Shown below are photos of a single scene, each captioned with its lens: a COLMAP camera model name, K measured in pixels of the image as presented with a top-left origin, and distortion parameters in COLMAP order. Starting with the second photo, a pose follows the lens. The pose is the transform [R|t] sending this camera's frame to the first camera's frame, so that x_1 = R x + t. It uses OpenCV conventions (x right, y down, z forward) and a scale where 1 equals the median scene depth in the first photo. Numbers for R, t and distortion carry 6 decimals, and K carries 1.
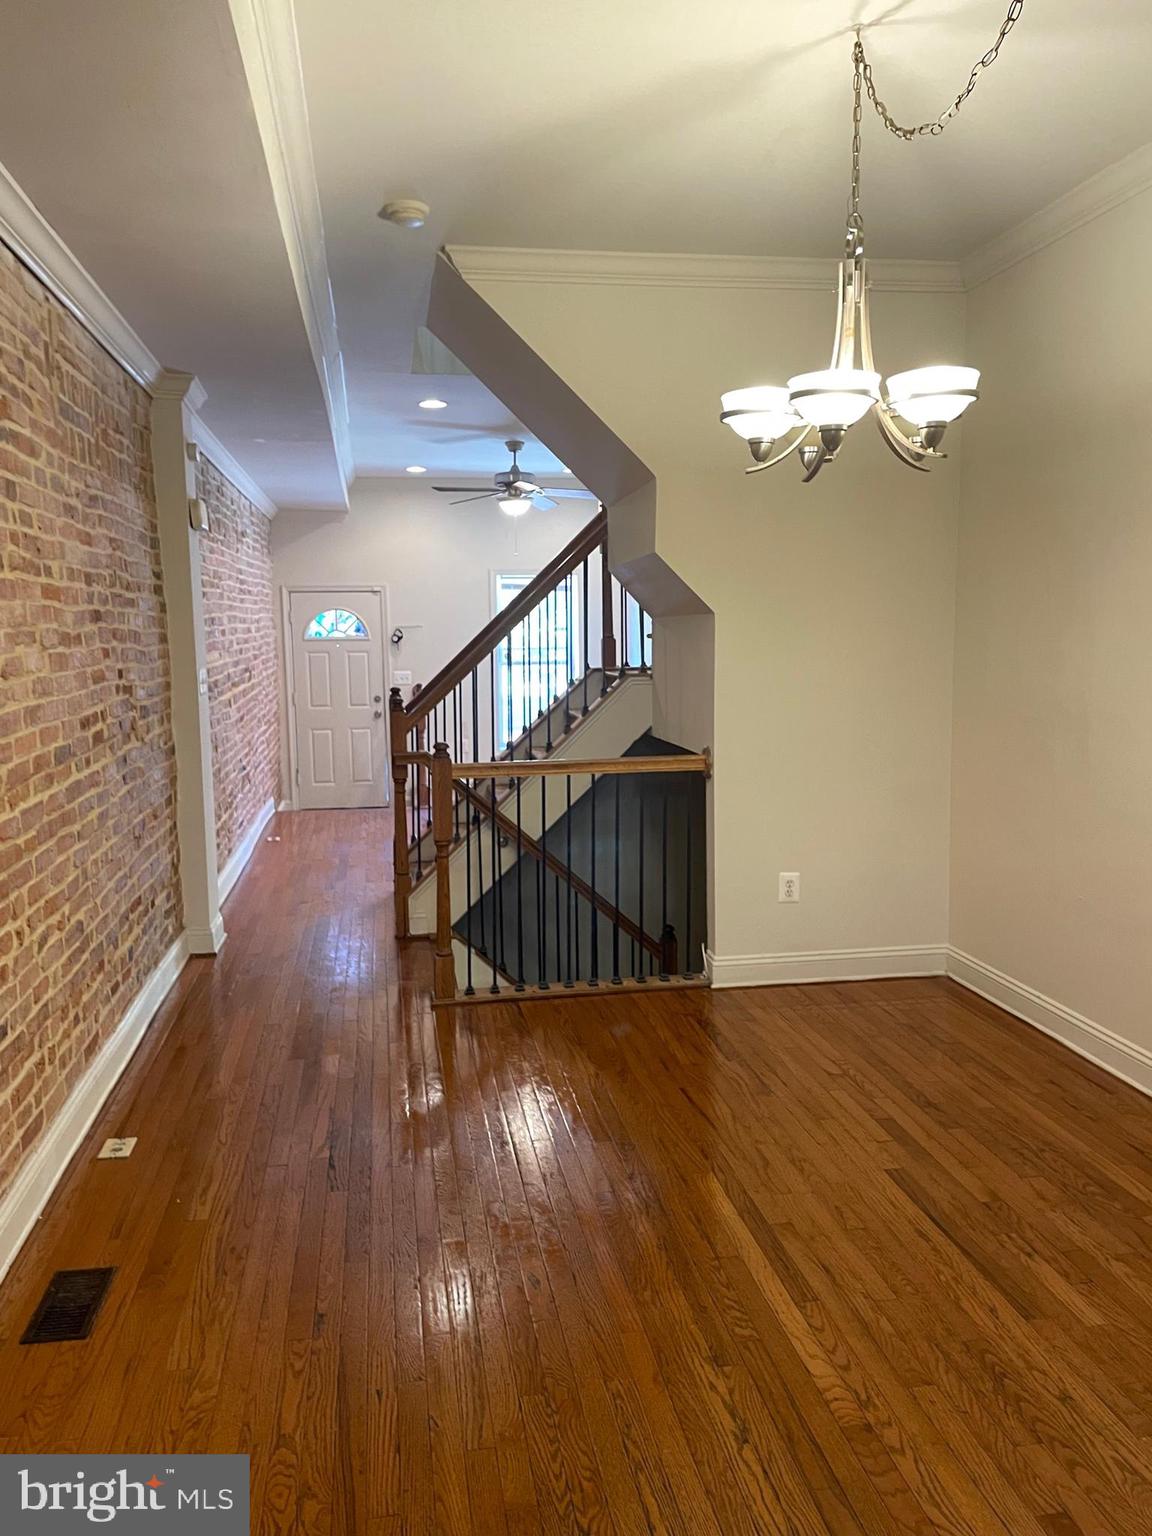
lens RADIAL K [[1166.0, 0, 576.0], [0, 1166.0, 768.0], [0, 0, 1]] dist [0.000578, 0.000045]
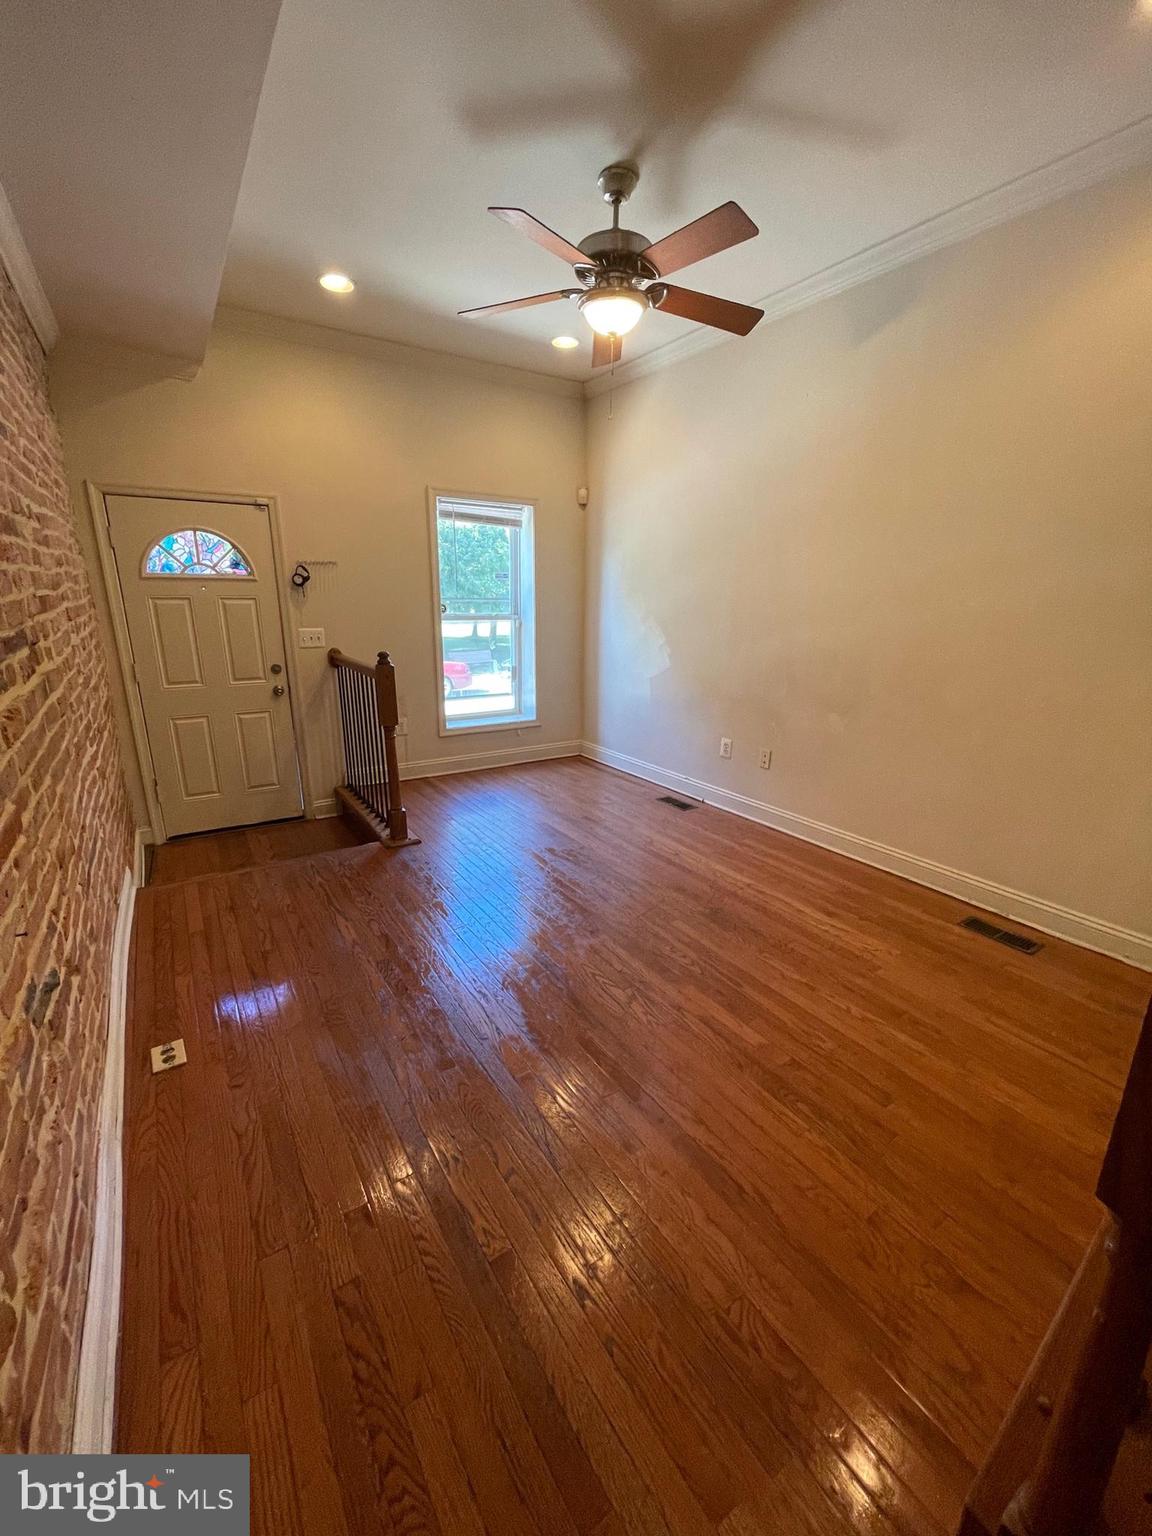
lens RADIAL K [[619.1, 0, 576.0], [0, 619.1, 768.0], [0, 0, 1]] dist [-0.010030, -0.000026]
pose [[0.913320, -0.088492, 0.397513, -0.162107], [0.026170, 0.986842, 0.159555, -0.056184], [-0.406402, -0.135322, 0.903618, 0.598887]]
